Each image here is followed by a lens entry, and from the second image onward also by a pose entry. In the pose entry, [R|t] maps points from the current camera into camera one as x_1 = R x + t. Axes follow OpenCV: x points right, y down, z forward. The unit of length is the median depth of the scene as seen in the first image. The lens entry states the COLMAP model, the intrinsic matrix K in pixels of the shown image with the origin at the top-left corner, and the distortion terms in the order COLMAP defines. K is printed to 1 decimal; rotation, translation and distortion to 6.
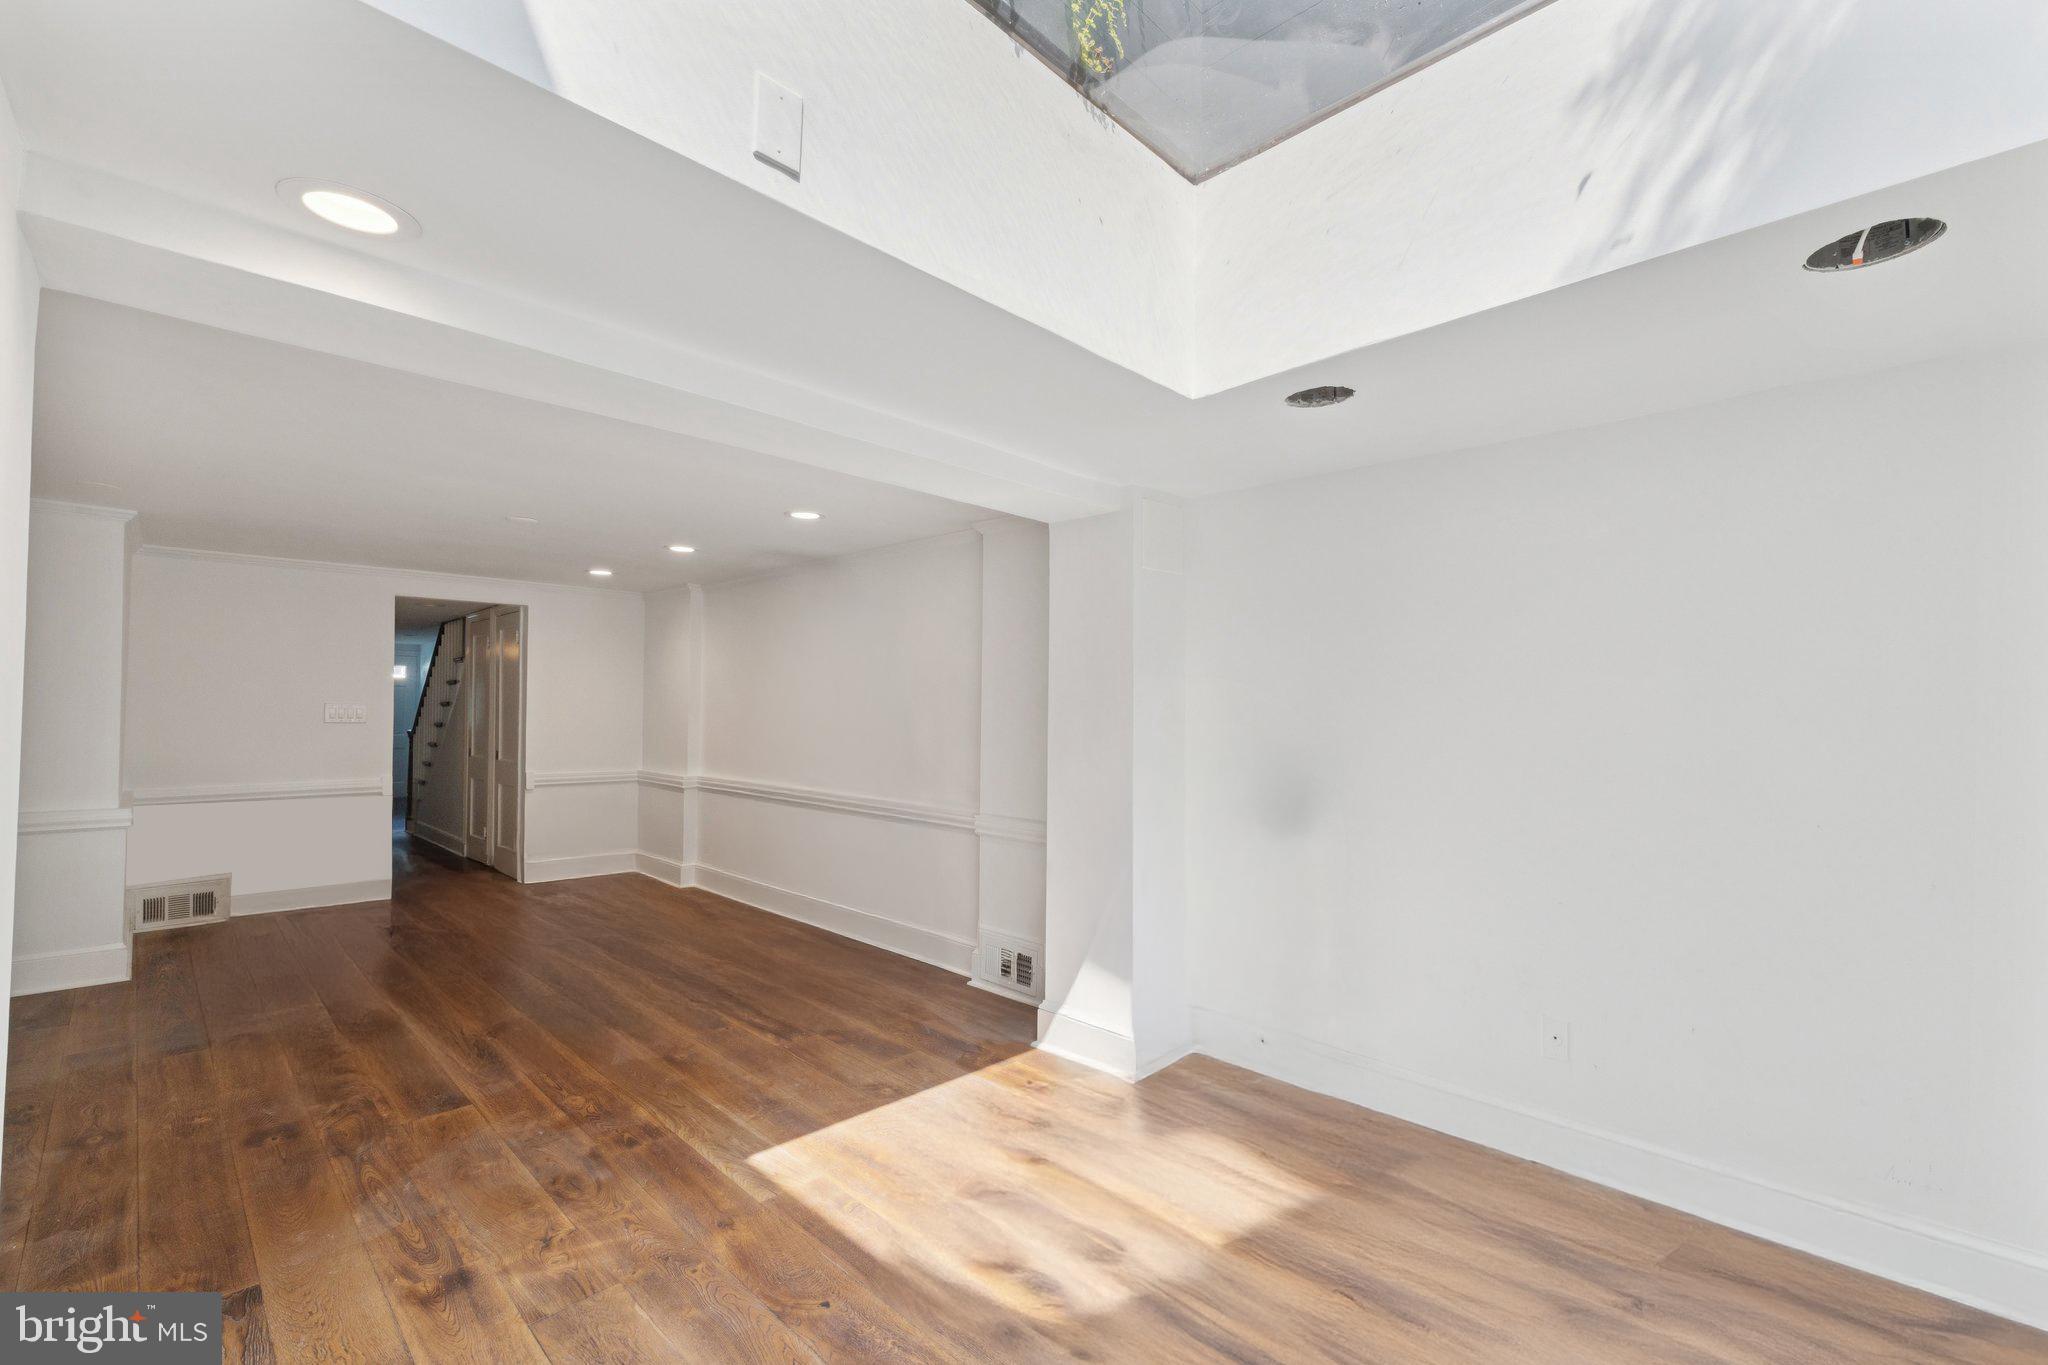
lens RADIAL K [[885.7, 0, 1026.3], [0, 885.7, 691.9], [0, 0, 1]] dist [-0.000643, -0.000184]
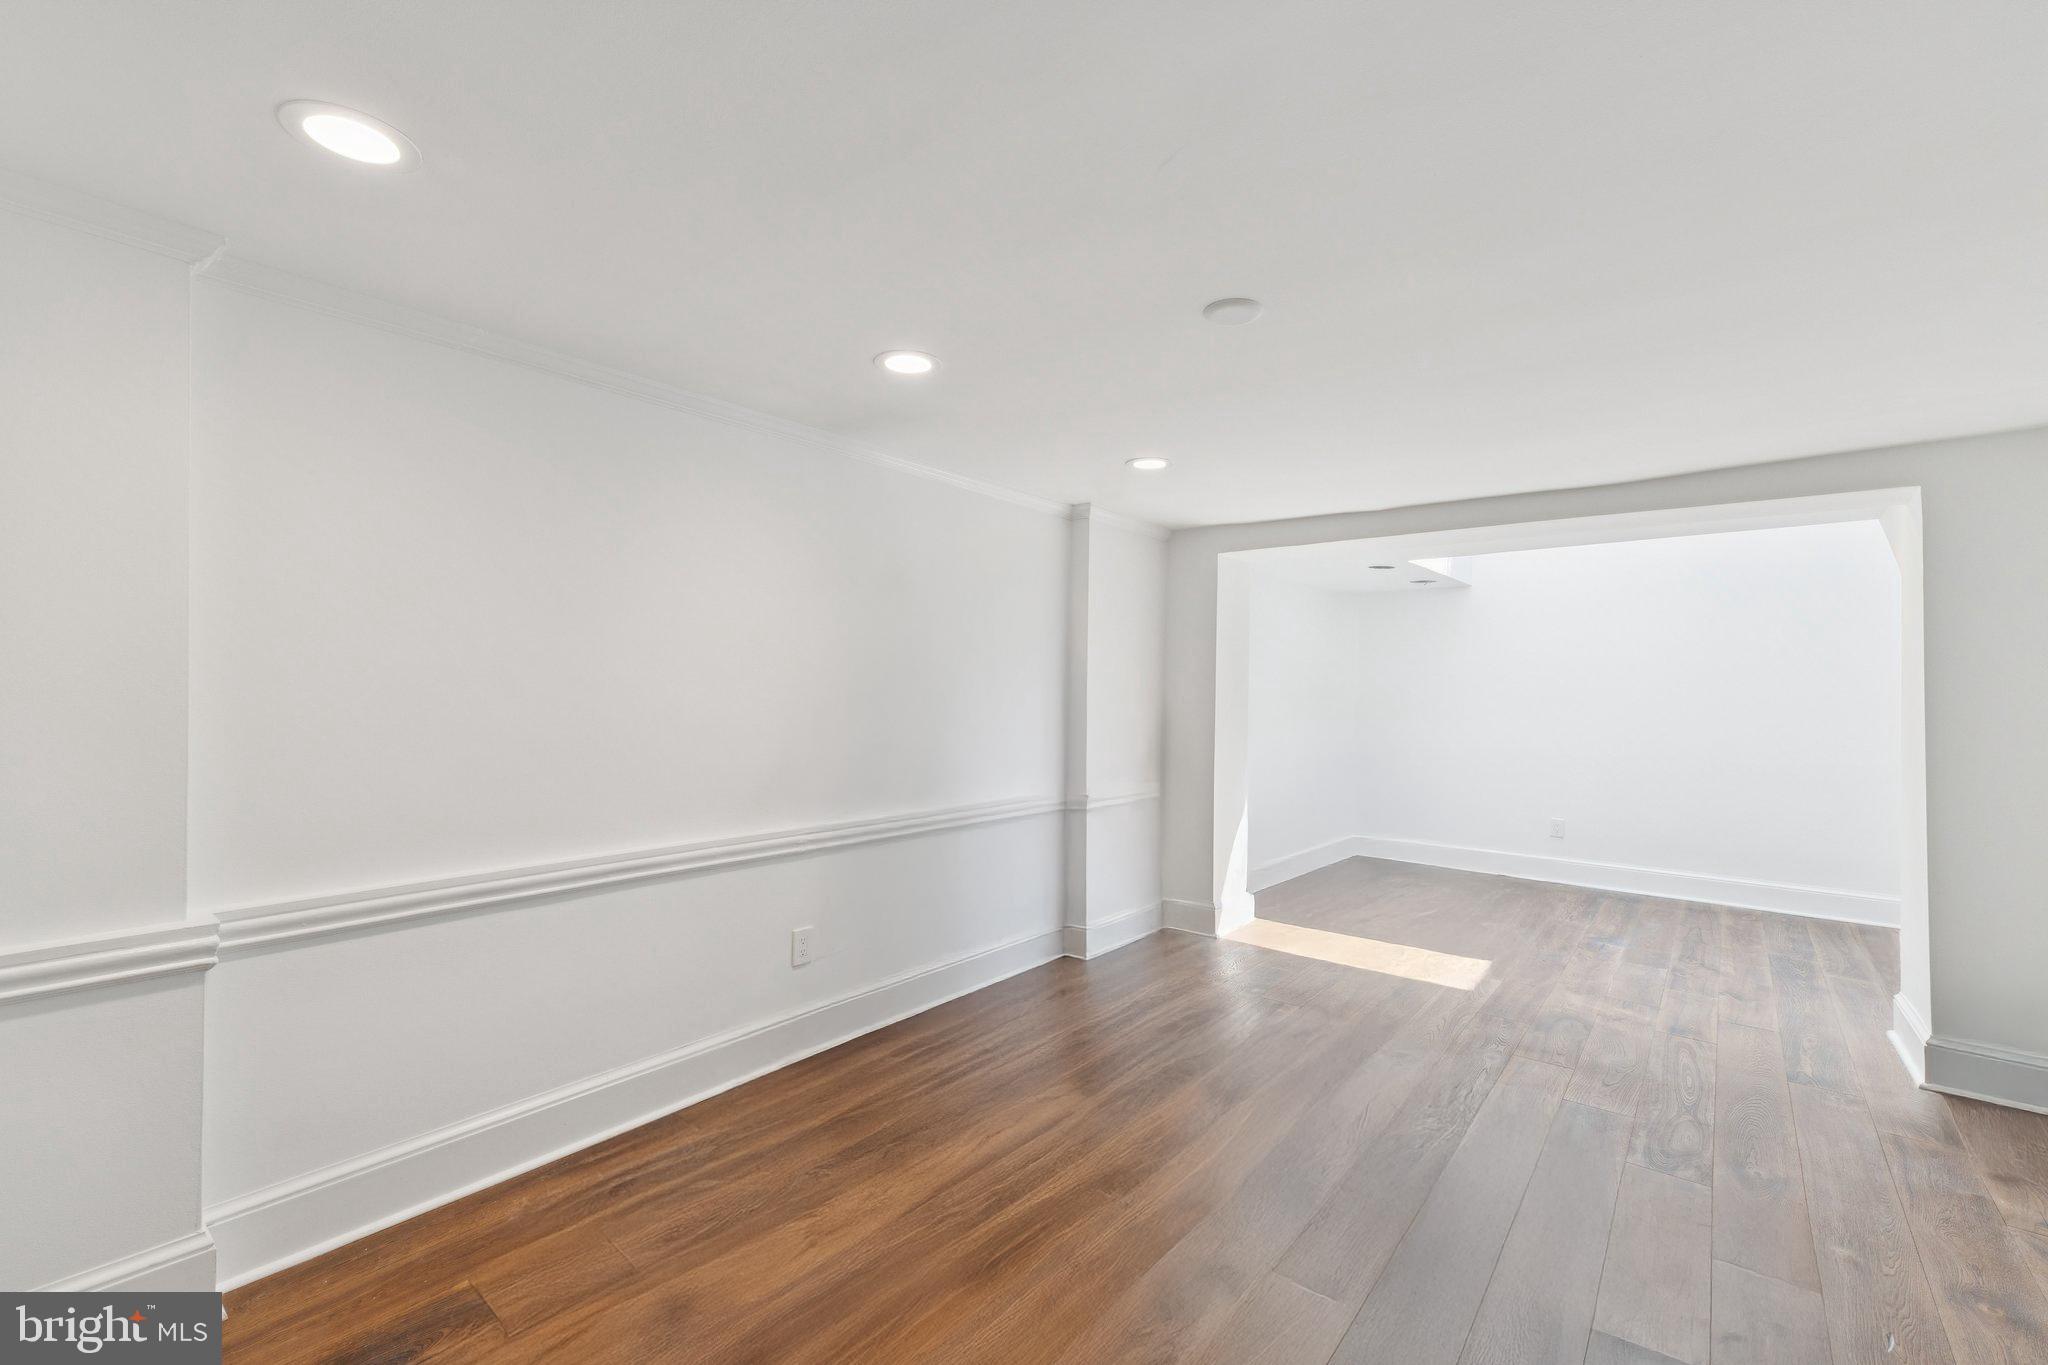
lens RADIAL K [[885.7, 0, 1026.2], [0, 885.7, 683.2], [0, 0, 1]] dist [-0.000643, -0.000184]
pose [[-0.111567, 0.000846, 0.993757, -1.874364], [-0.033233, 0.999437, -0.004581, 0.037867], [-0.993201, -0.033537, -0.111476, 2.095202]]
